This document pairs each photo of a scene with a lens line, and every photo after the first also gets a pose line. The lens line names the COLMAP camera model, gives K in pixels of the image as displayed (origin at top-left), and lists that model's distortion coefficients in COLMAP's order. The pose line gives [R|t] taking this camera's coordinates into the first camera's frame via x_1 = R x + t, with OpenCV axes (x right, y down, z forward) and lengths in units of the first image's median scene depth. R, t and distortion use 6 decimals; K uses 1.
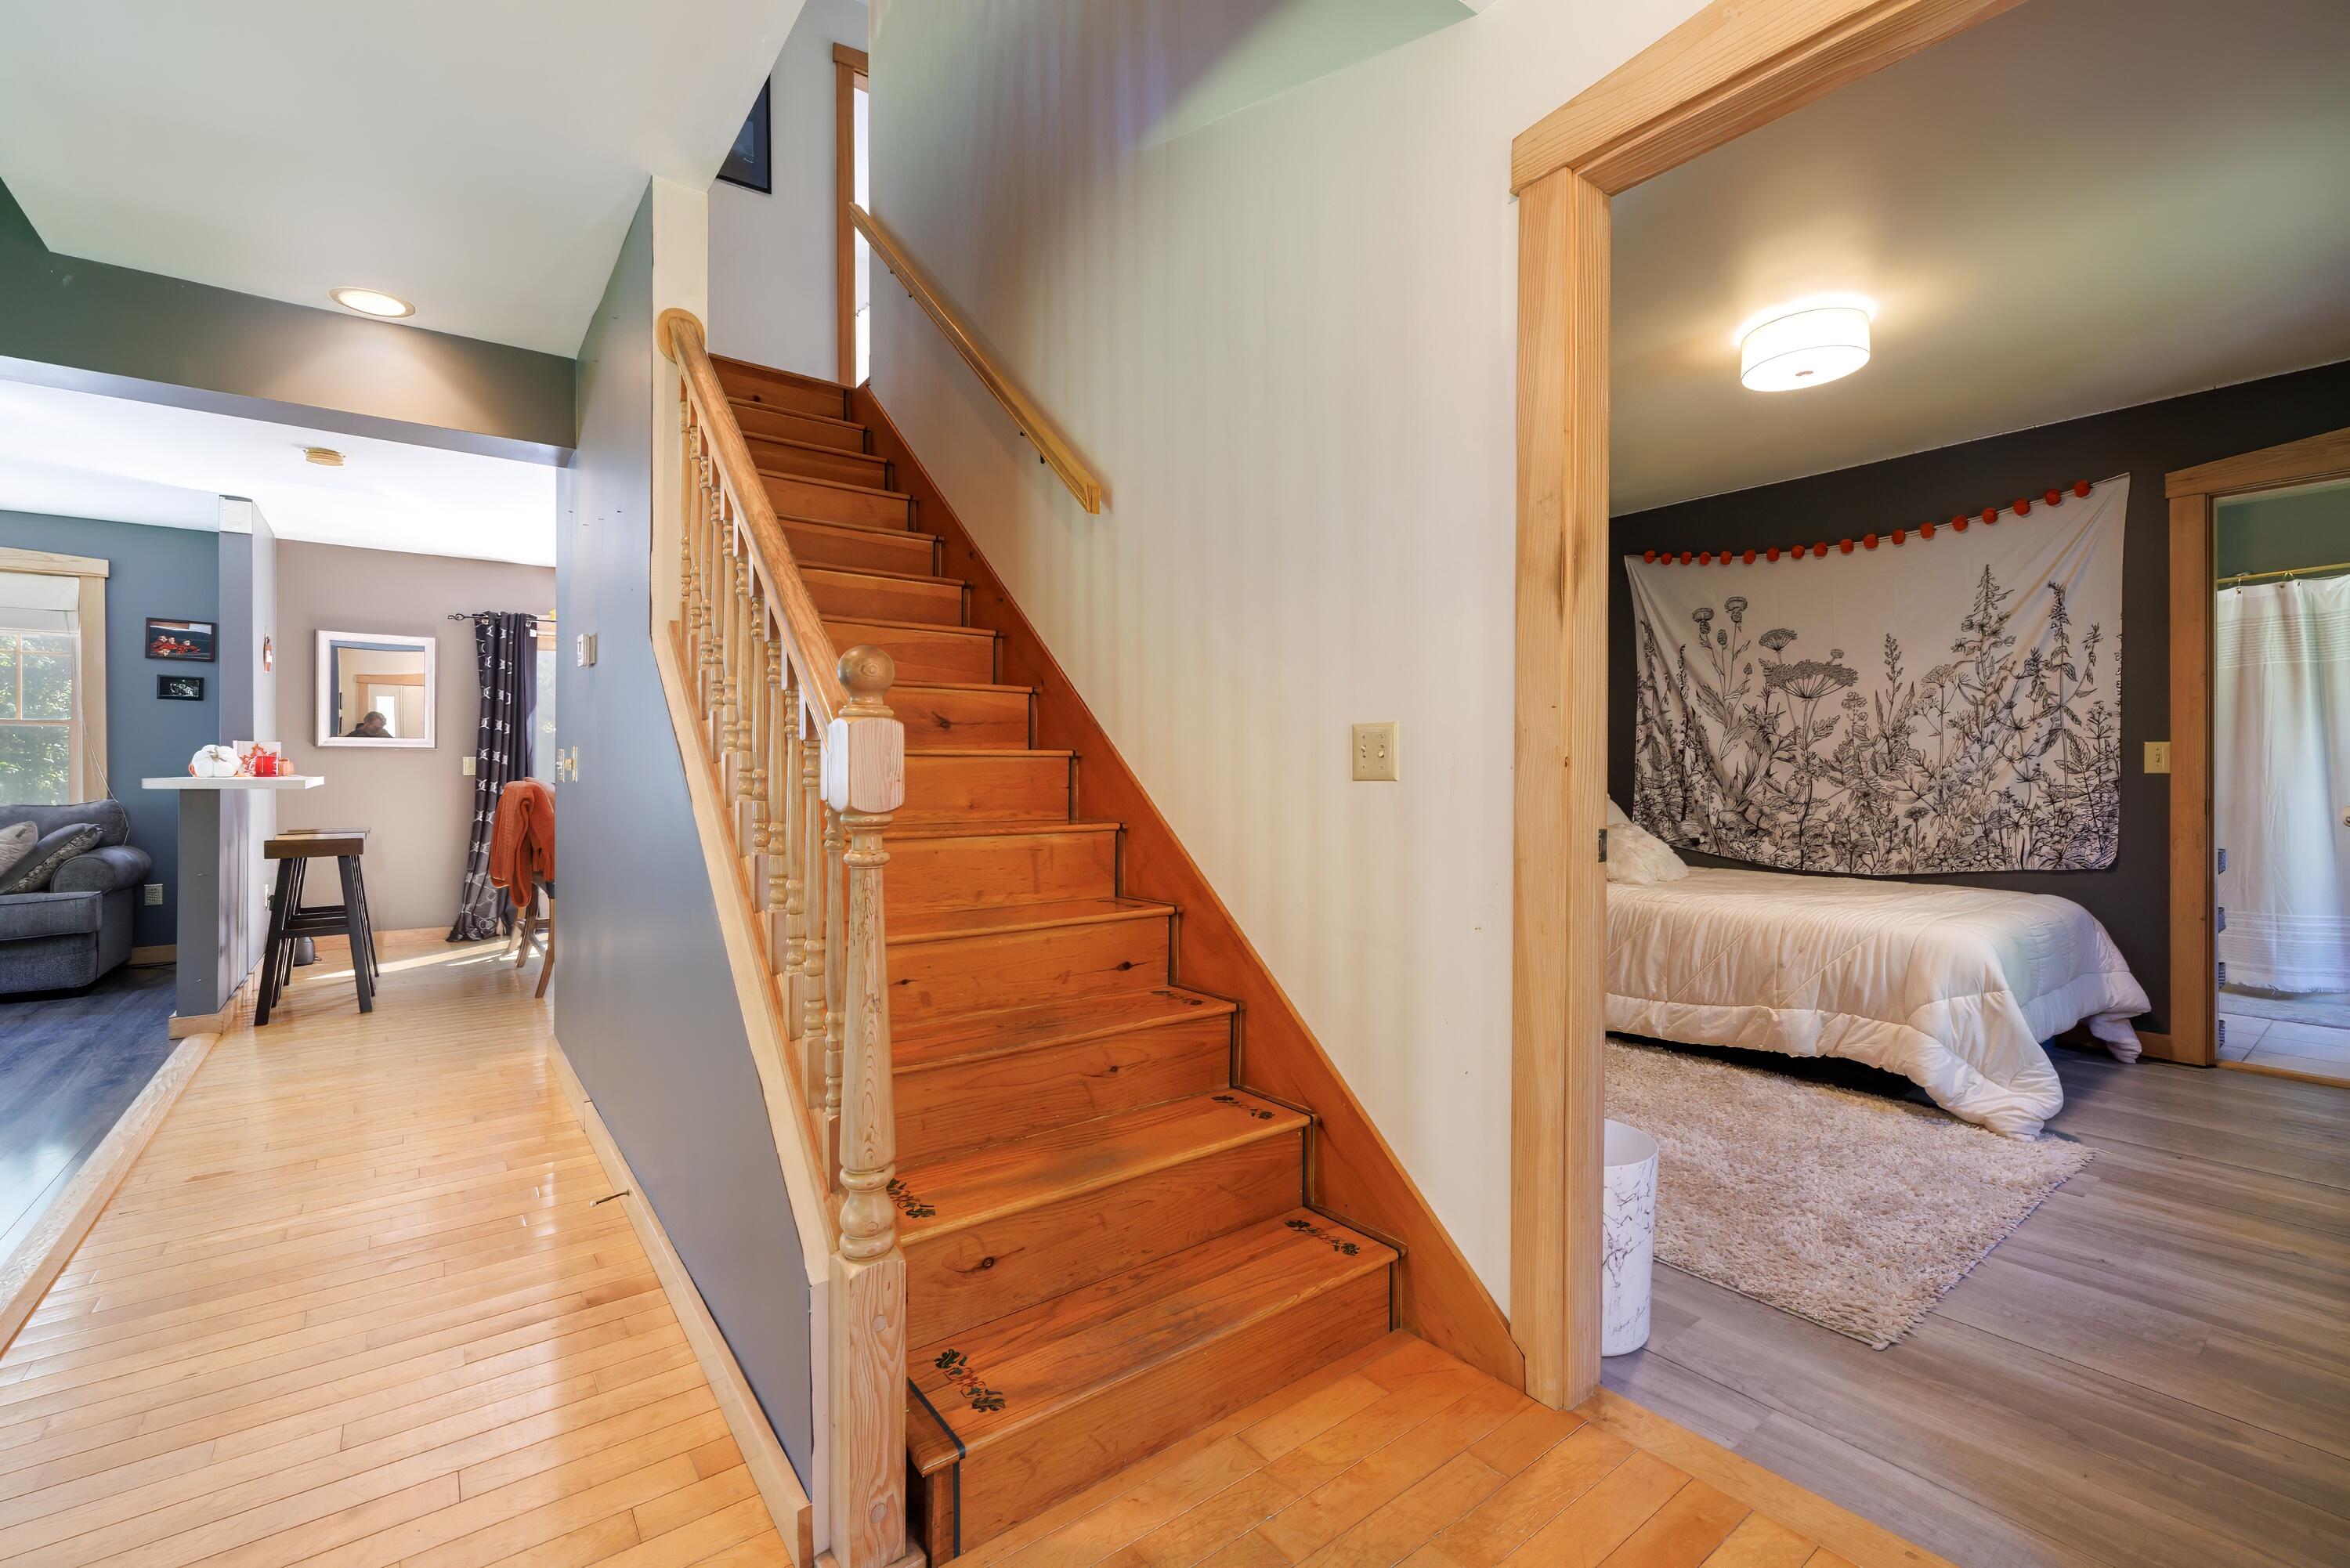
lens RADIAL K [[997.7, 0, 1172.8], [0, 997.7, 769.8], [0, 0, 1]] dist [0.000347, 0.000154]
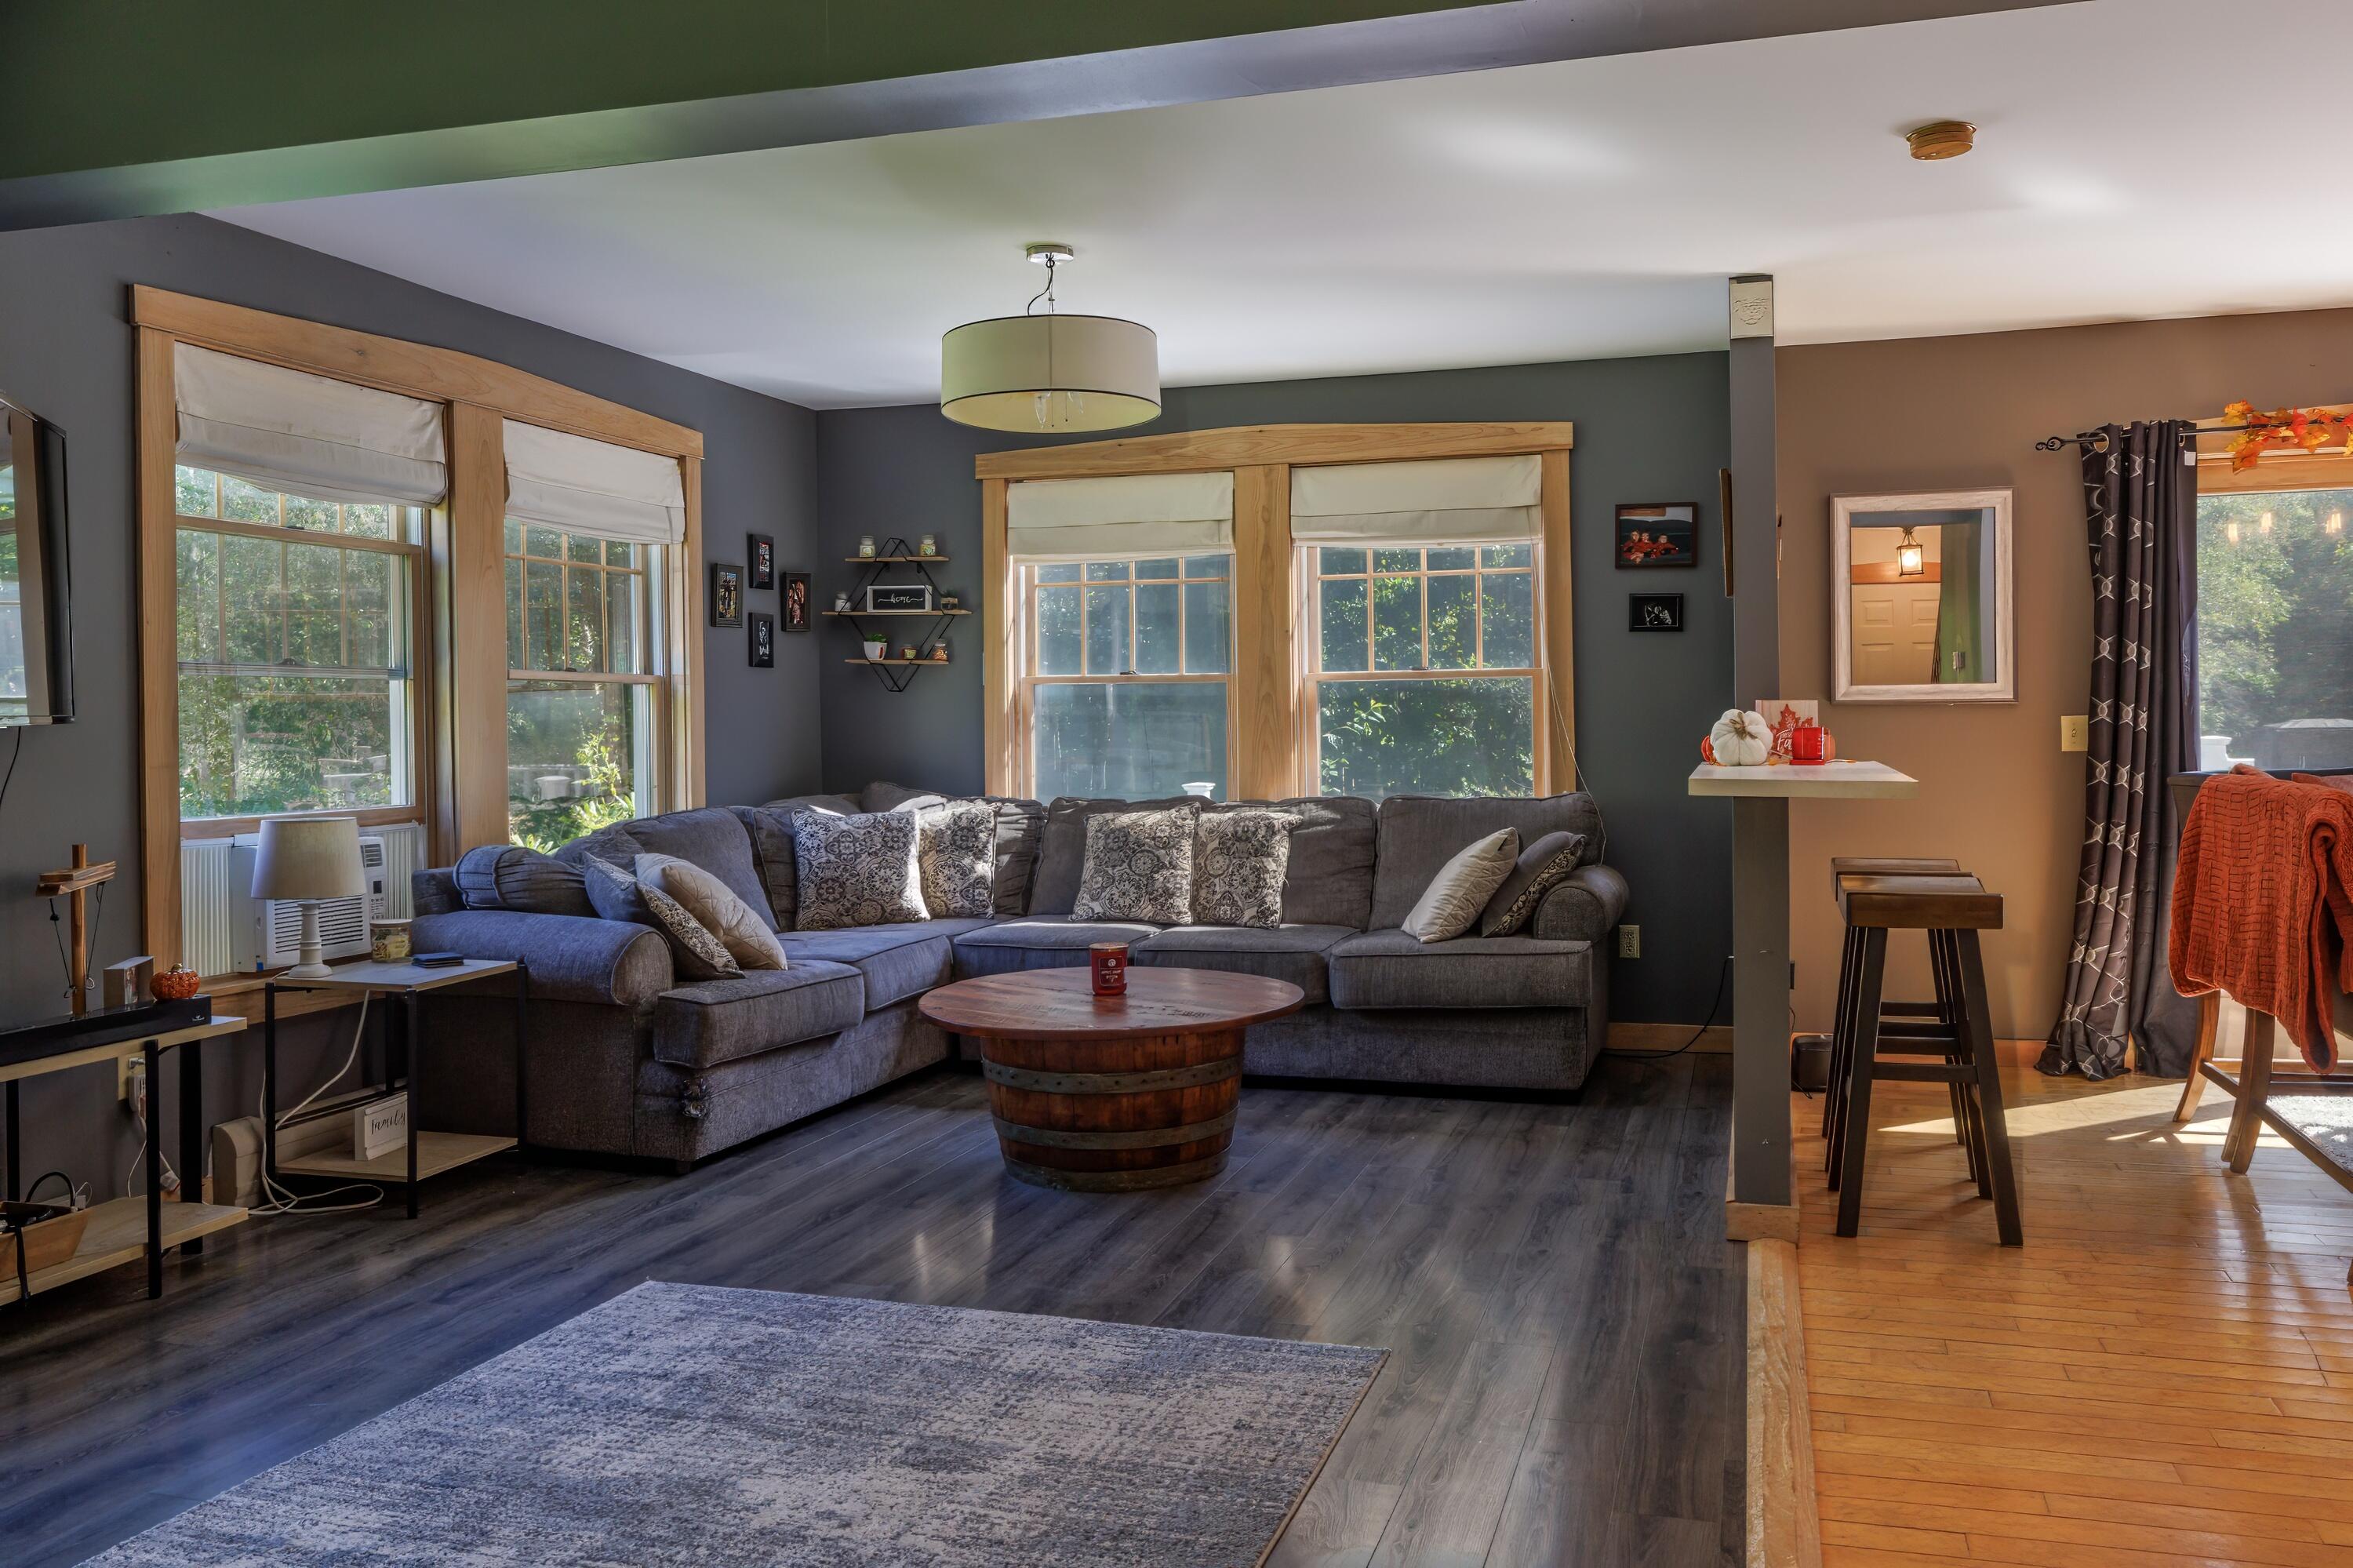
lens RADIAL K [[1769.2, 0, 1242.9], [0, 1769.2, 735.2], [0, 0, 1]] dist [0.000949, 0.001914]
pose [[0.596687, 0.000198, -0.802474, -0.264029], [0.013924, 0.999847, 0.010600, -0.020994], [0.802354, -0.017498, 0.596593, 0.134657]]
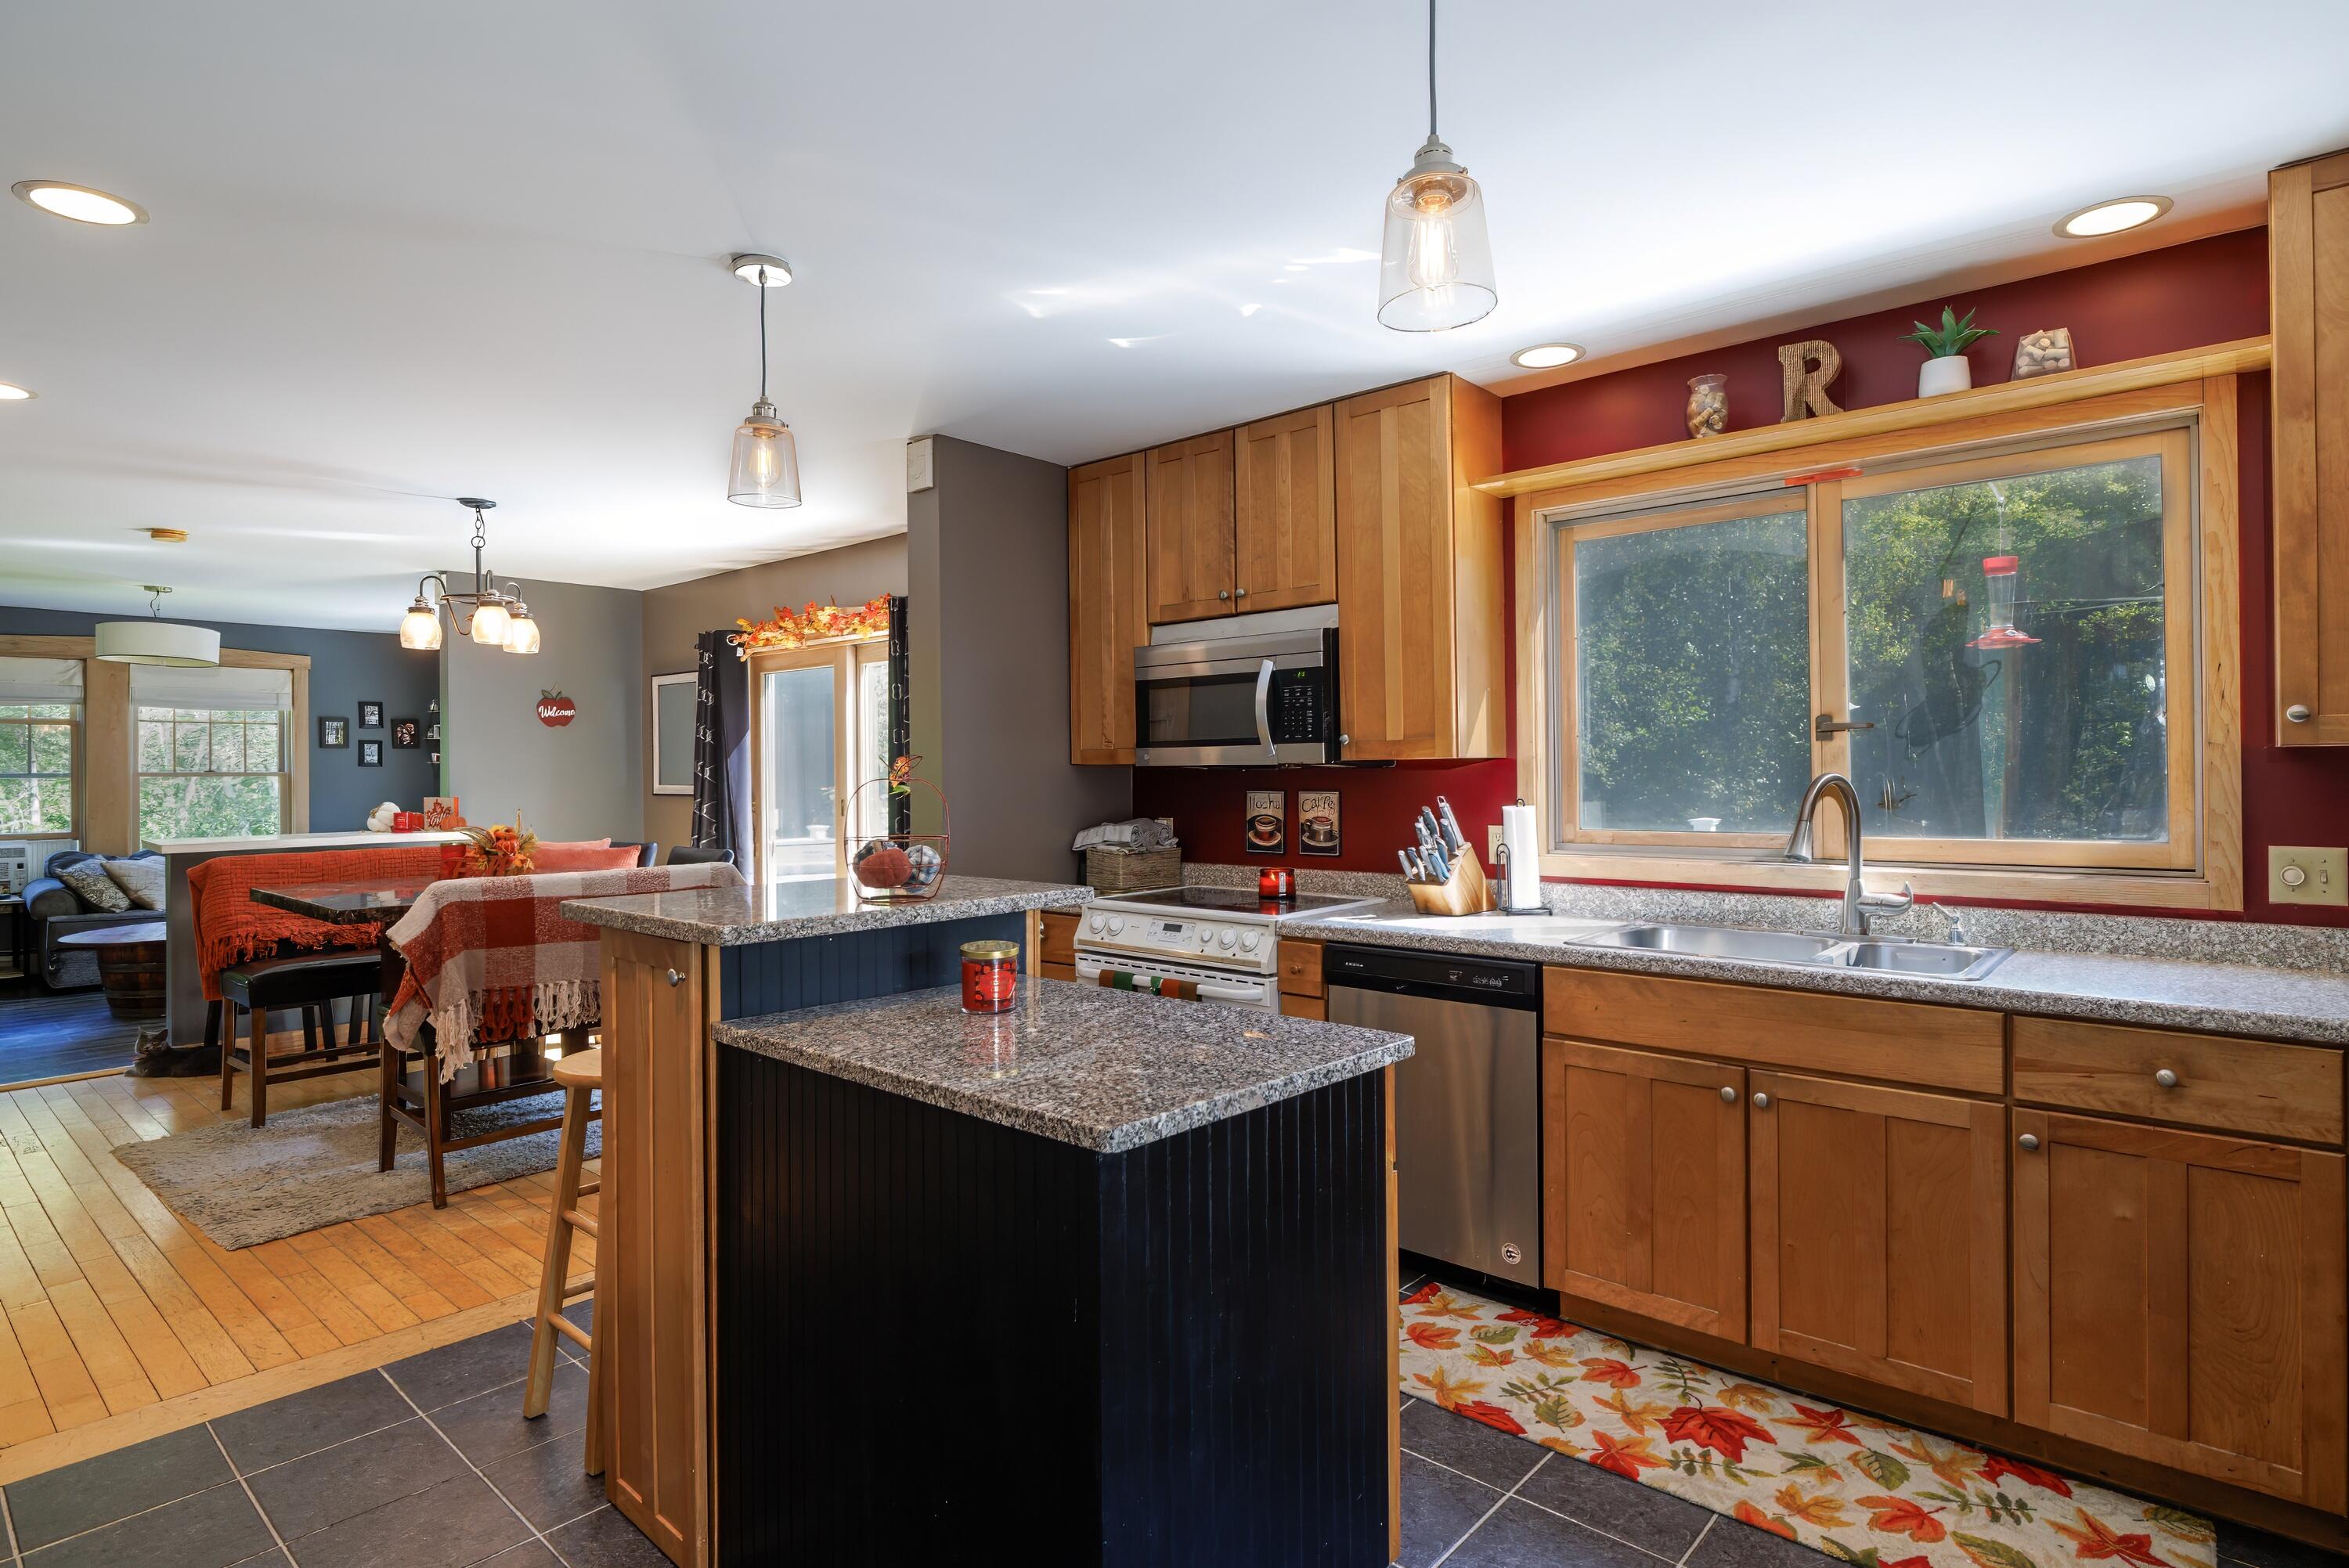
lens RADIAL K [[1241.7, 0, 1184.0], [0, 1241.7, 774.2], [0, 0, 1]] dist [0.007260, -0.000623]
pose [[0.186624, 0.003168, -0.982426, 0.473642], [0.006418, 0.999970, 0.004444, -0.048481], [0.982410, -0.007135, 0.186598, 1.363061]]
